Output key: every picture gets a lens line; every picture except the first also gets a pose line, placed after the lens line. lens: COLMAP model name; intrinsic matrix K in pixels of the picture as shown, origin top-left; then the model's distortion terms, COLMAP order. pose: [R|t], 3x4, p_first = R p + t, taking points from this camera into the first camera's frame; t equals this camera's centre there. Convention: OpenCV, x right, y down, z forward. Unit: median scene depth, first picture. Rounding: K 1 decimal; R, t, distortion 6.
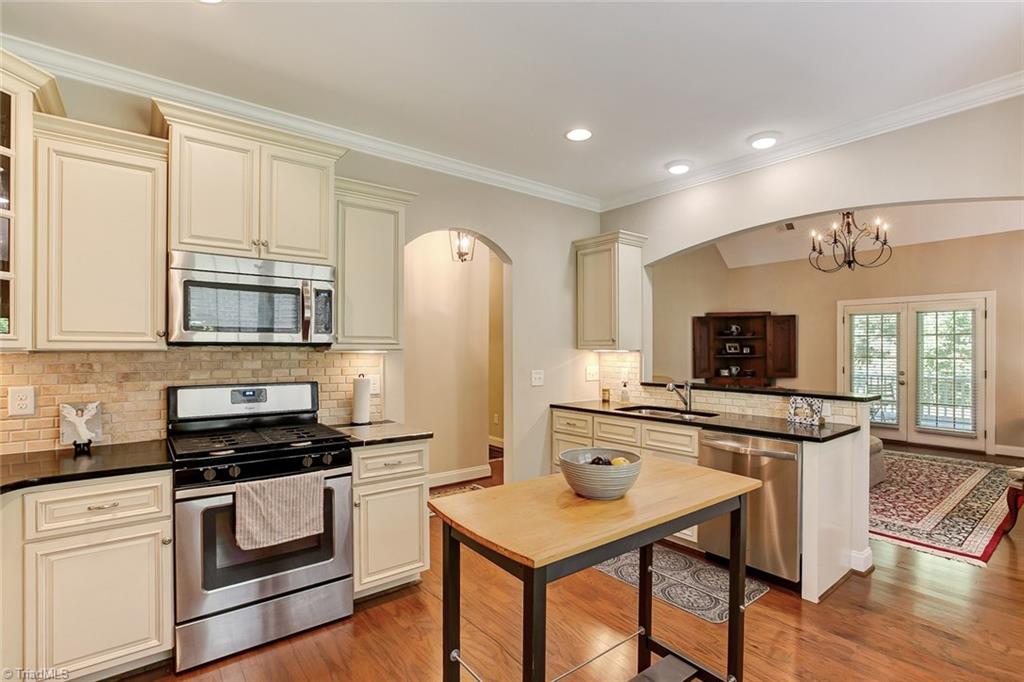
lens RADIAL K [[488.5, 0, 502.7], [0, 488.5, 347.0], [0, 0, 1]] dist [0.001284, 0.000717]
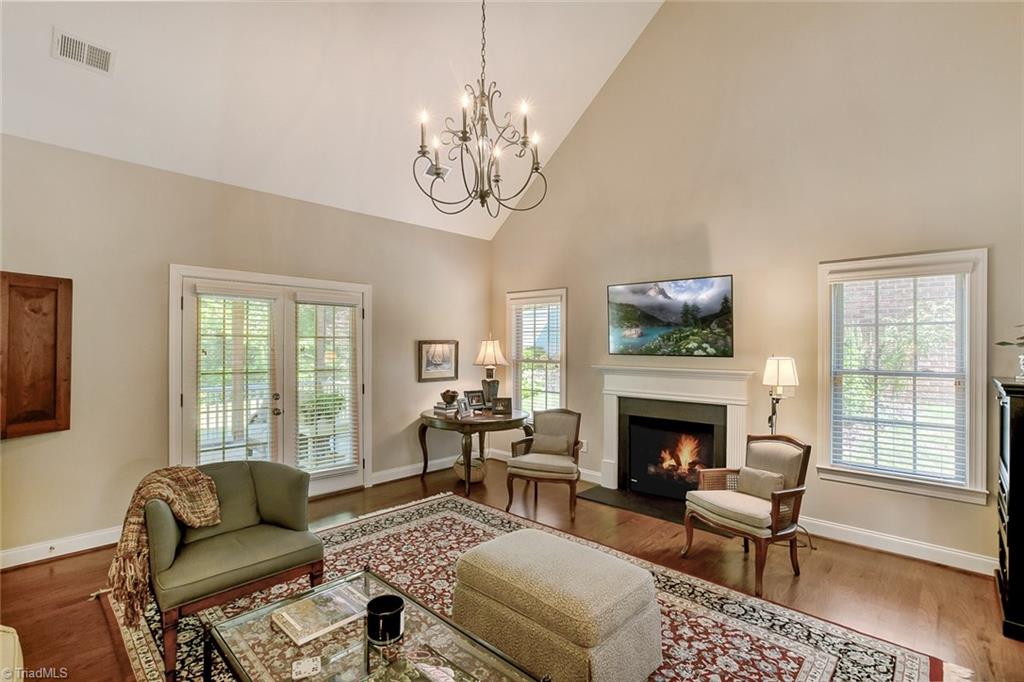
lens RADIAL K [[470.0, 0, 516.8], [0, 470.0, 349.2], [0, 0, 1]] dist [-0.001060, 0.000224]
pose [[-0.145136, -0.004382, 0.989402, 0.185265], [-0.008729, 0.999957, 0.003148, -0.013178], [-0.989373, -0.008180, -0.145168, 0.845523]]
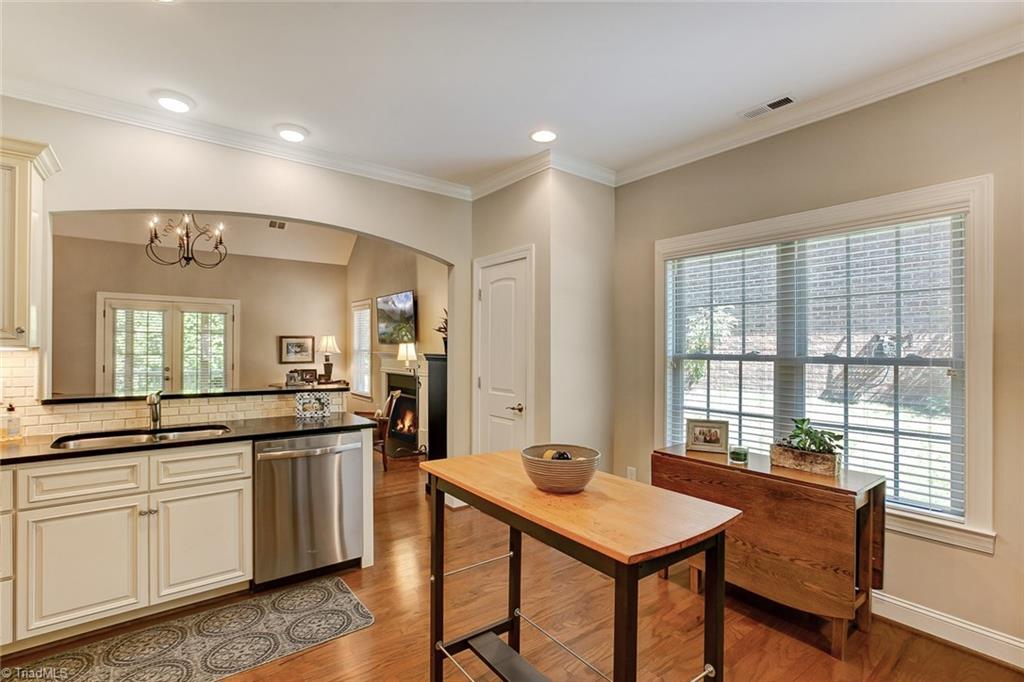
lens RADIAL K [[476.7, 0, 514.5], [0, 476.7, 346.1], [0, 0, 1]] dist [-0.001574, 0.000036]
pose [[0.017325, 0.002797, 0.999846, -0.199634], [-0.008975, 0.999956, -0.002642, 0.000290], [-0.999810, -0.008927, 0.017349, 0.263073]]
